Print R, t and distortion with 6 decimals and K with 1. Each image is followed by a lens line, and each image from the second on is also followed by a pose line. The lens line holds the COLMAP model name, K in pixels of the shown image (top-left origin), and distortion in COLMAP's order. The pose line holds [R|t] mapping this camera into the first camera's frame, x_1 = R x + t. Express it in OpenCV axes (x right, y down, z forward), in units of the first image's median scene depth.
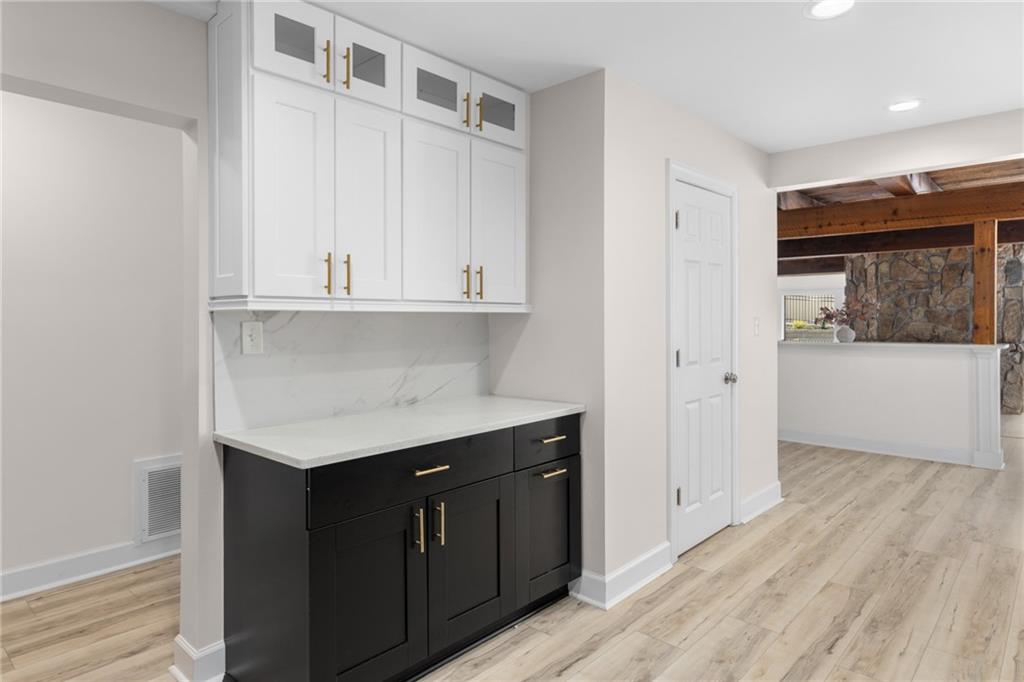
lens RADIAL K [[599.9, 0, 514.1], [0, 599.9, 320.1], [0, 0, 1]] dist [-0.000079, 0.000279]
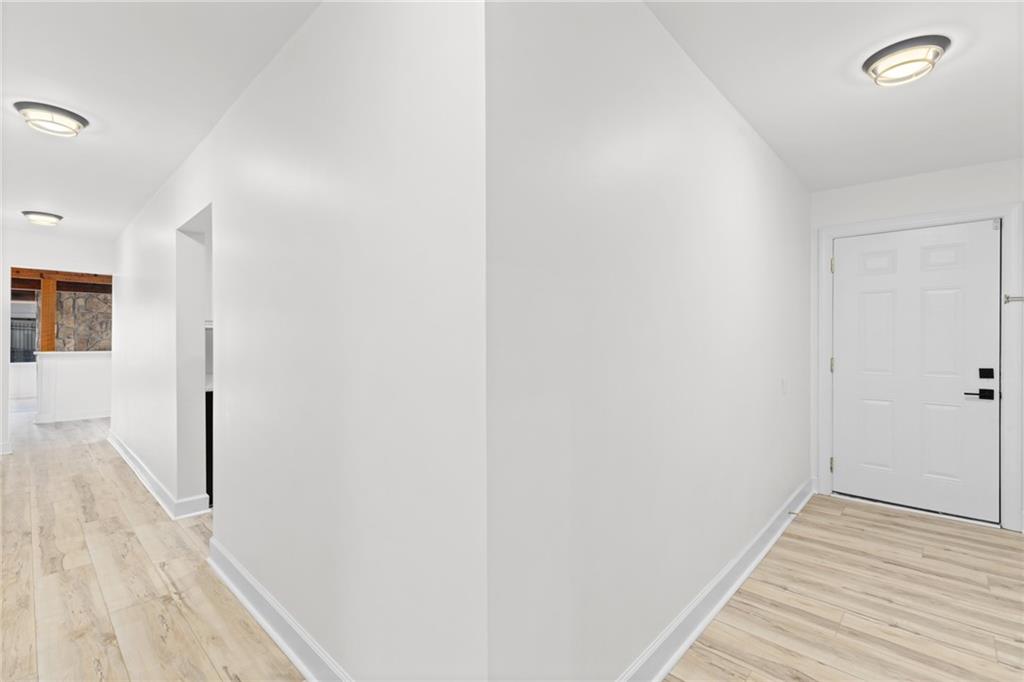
lens RADIAL K [[464.3, 0, 507.3], [0, 464.3, 336.7], [0, 0, 1]] dist [0.001894, 0.000075]
pose [[0.018034, 0.005799, 0.999821, -0.455008], [0.003524, 0.999977, -0.005864, 0.004231], [-0.999831, 0.003629, 0.018013, -0.017637]]
